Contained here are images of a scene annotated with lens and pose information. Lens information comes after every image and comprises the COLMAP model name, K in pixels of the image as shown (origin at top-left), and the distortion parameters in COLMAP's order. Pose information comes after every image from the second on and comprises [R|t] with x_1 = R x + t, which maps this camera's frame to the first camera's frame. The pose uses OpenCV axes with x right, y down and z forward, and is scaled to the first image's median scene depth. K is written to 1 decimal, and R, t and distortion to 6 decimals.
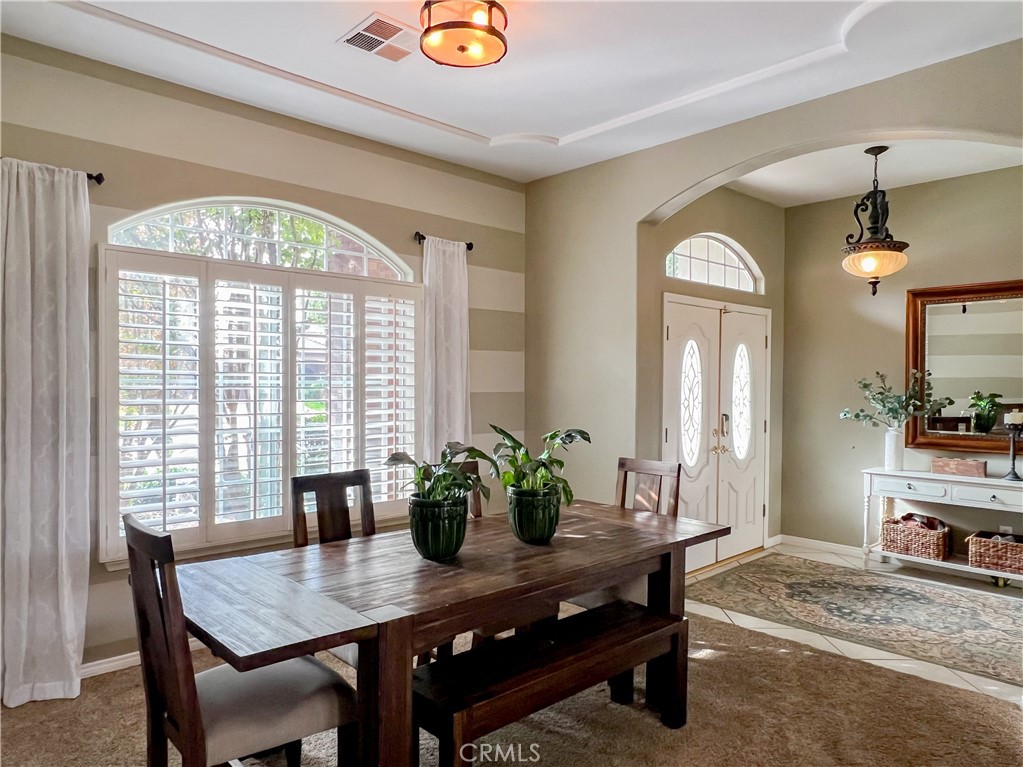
lens RADIAL K [[678.9, 0, 508.1], [0, 678.9, 389.4], [0, 0, 1]] dist [0.003439, -0.002823]
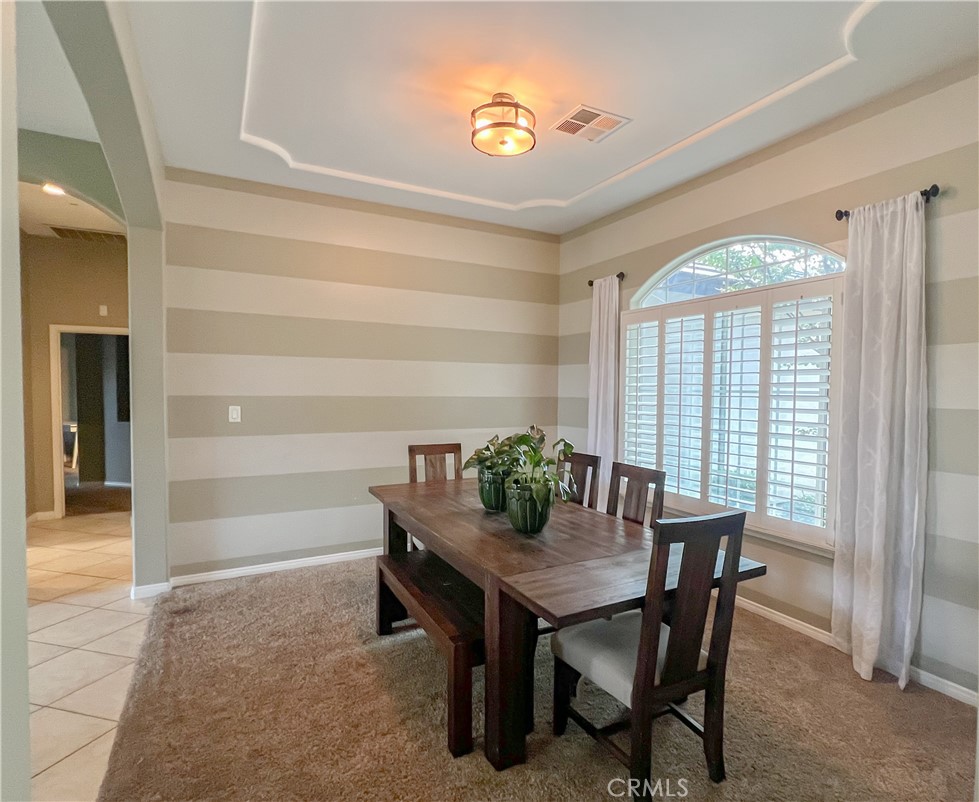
lens RADIAL K [[528.5, 0, 510.5], [0, 528.5, 401.6], [0, 0, 1]] dist [-0.056556, -0.000017]
pose [[-0.256220, 0.023581, -0.966331, 0.543813], [-0.017526, 0.999425, 0.029035, -0.014227], [0.966460, 0.024375, -0.255659, 0.756443]]
